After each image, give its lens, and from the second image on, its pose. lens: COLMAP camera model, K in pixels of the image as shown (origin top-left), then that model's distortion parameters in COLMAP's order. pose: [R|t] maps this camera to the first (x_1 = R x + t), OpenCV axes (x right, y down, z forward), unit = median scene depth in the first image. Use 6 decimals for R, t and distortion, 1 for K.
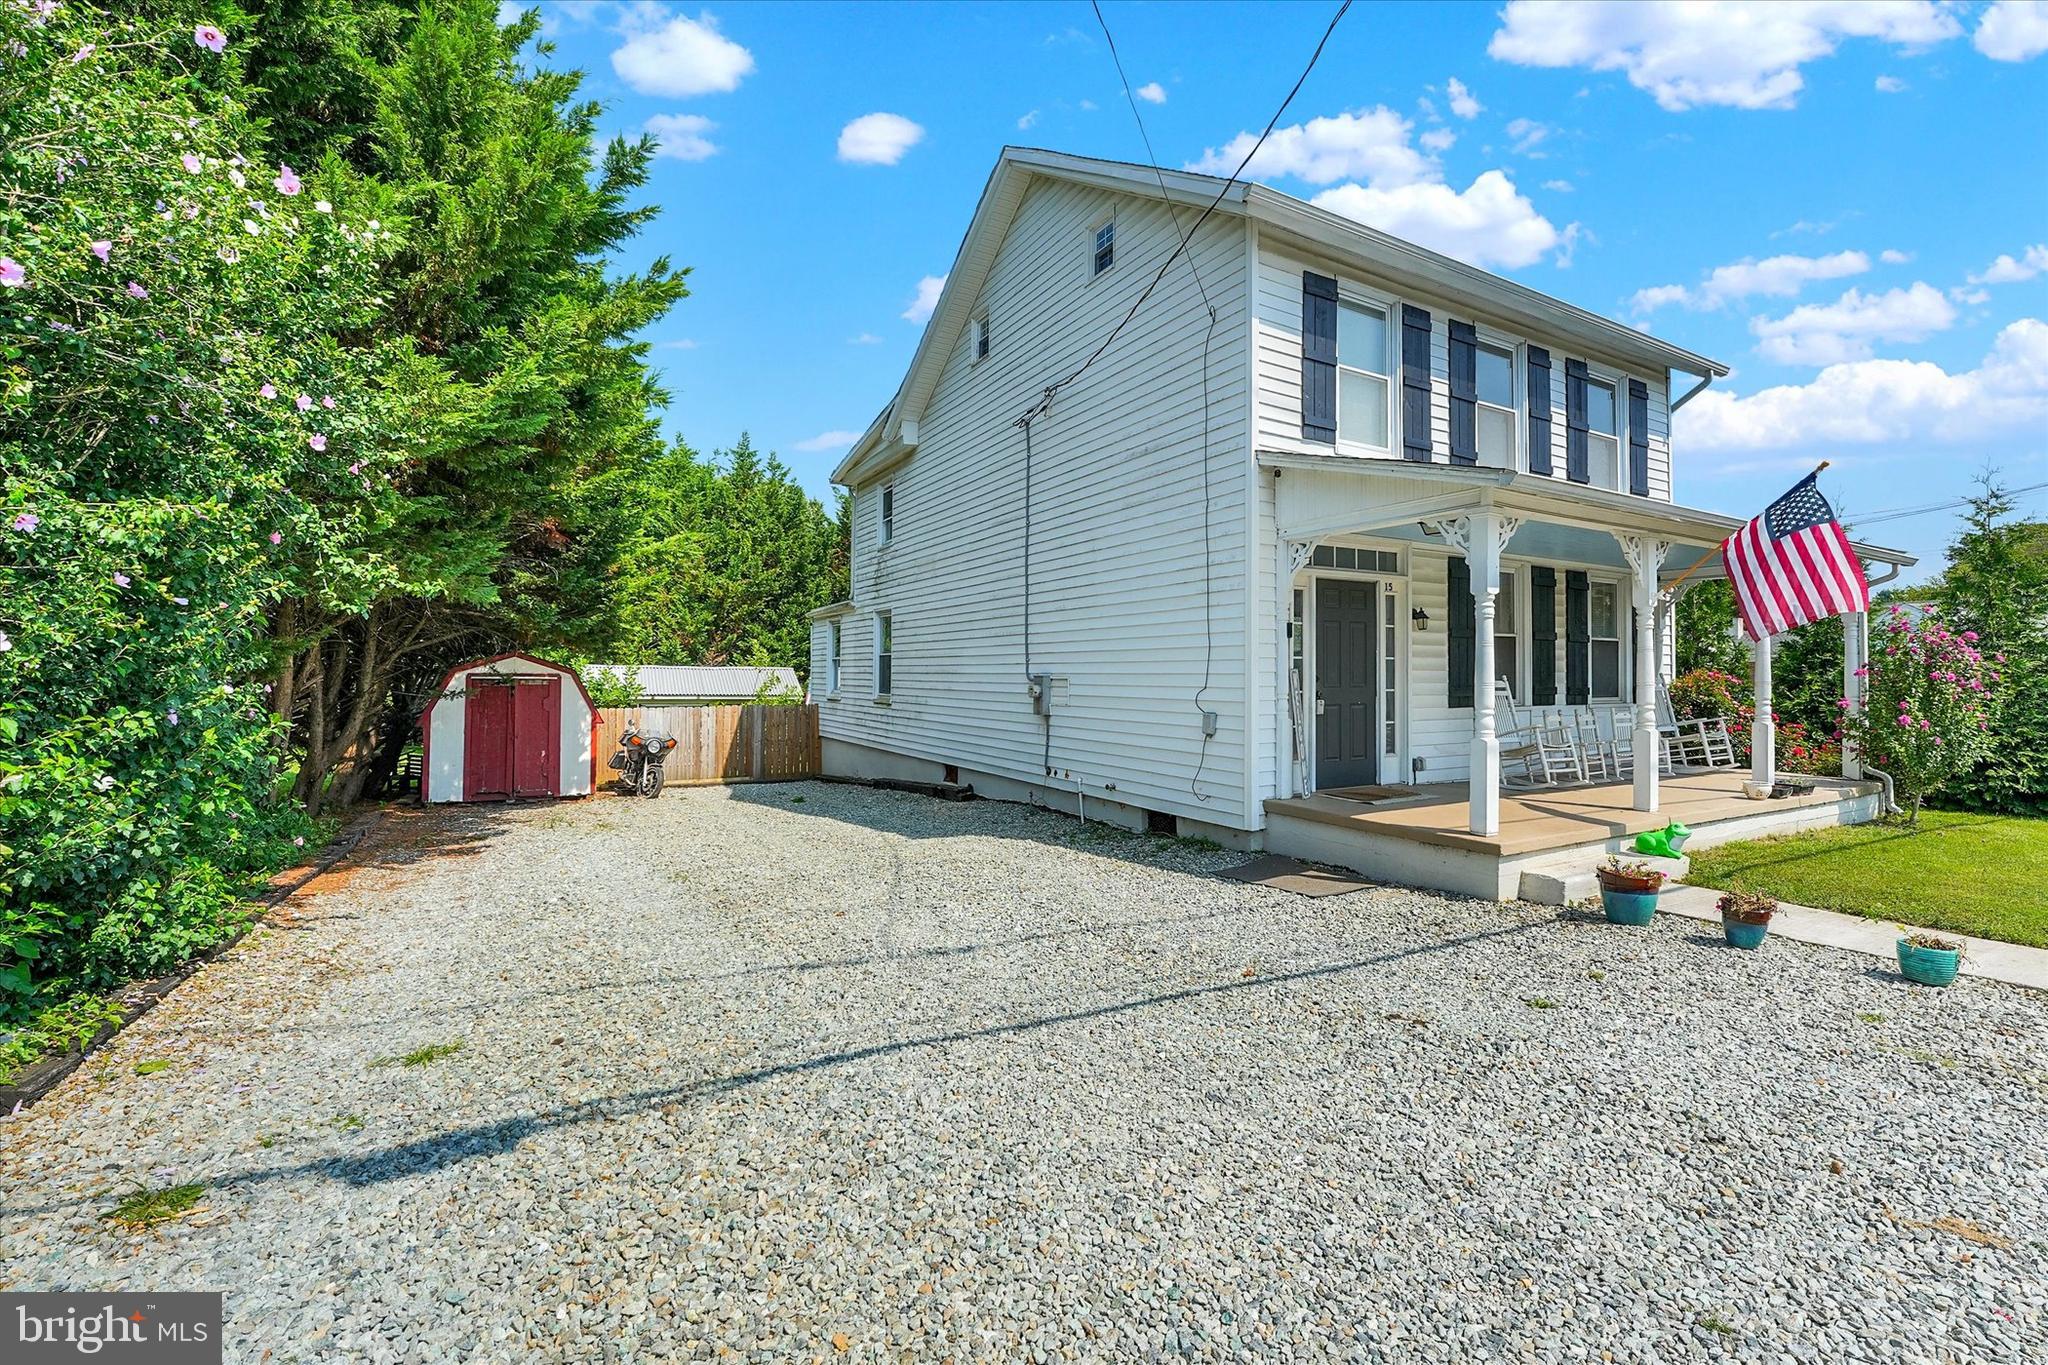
lens RADIAL K [[867.3, 0, 1022.4], [0, 867.3, 656.5], [0, 0, 1]] dist [-0.014627, -0.002686]
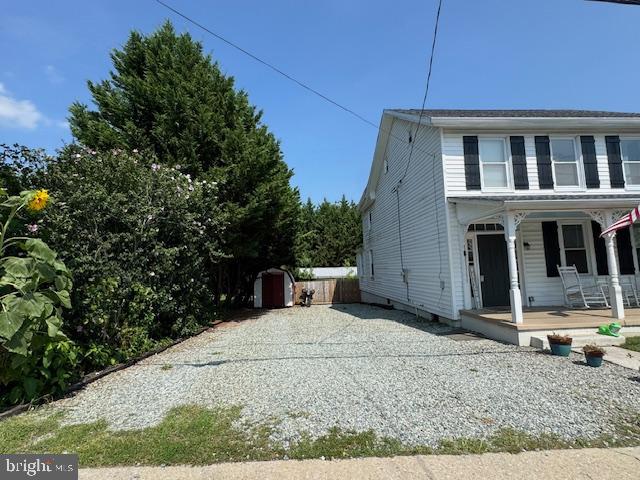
lens RADIAL K [[293.7, 0, 317.4], [0, 293.7, 242.4], [0, 0, 1]] dist [0.002656, 0.000215]
pose [[0.902654, -0.070220, -0.424600, 0.256015], [0.041561, 0.996211, -0.076399, -0.010723], [0.428356, 0.051315, 0.902152, -0.136776]]
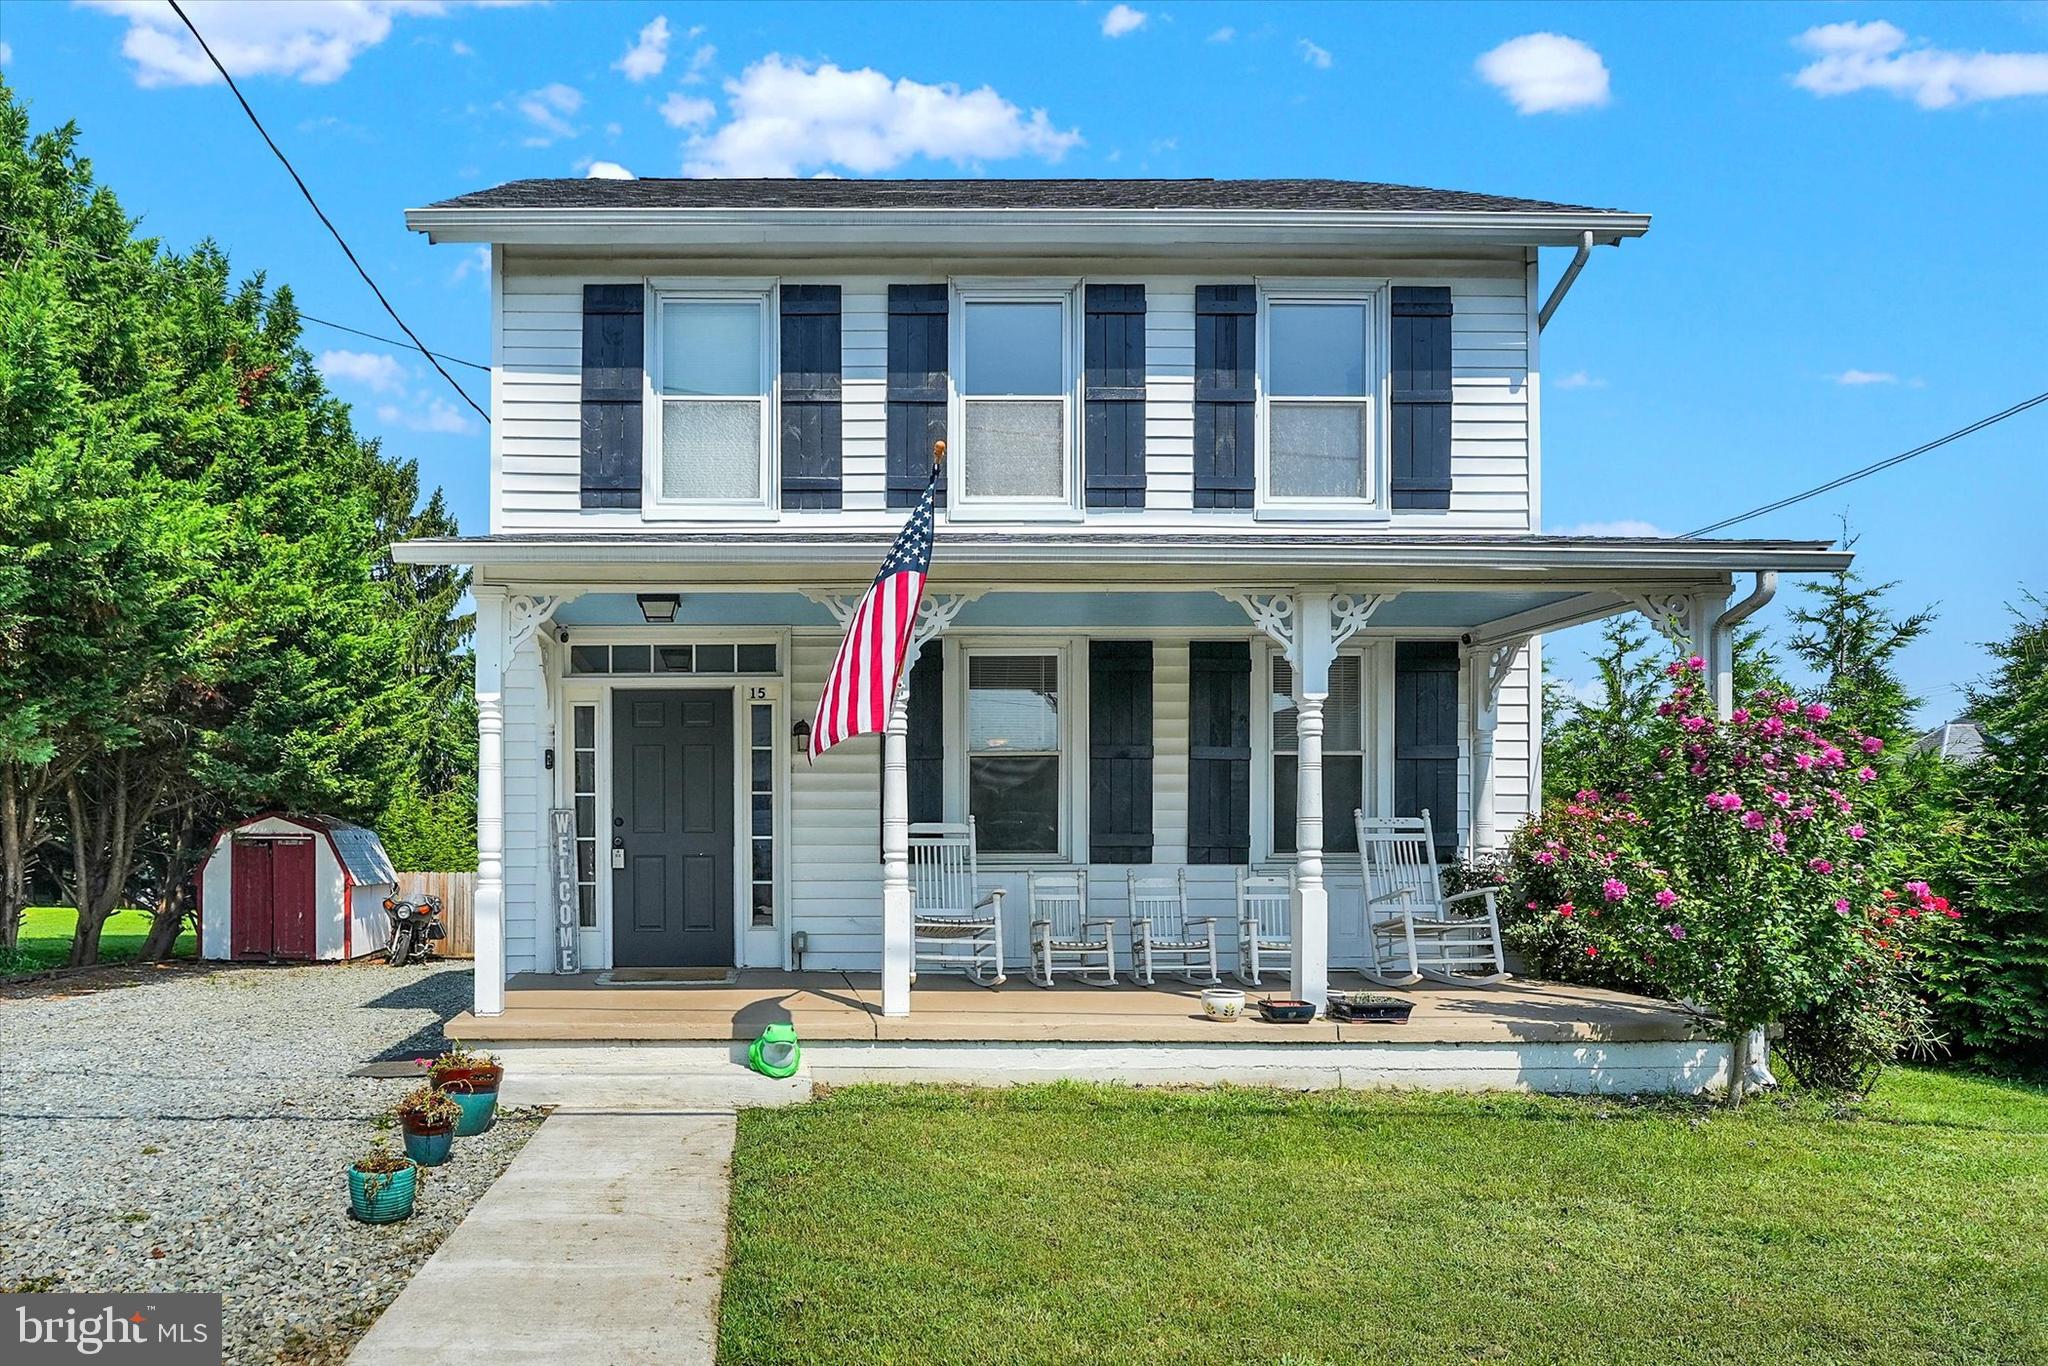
lens RADIAL K [[1189.7, 0, 1021.1], [0, 1189.7, 830.4], [0, 0, 1]] dist [-0.028505, -0.001486]
pose [[0.888559, -0.013507, -0.458563, 1.058065], [0.021528, 0.999693, 0.012269, 0.024829], [0.458256, -0.020774, 0.888577, 0.229650]]
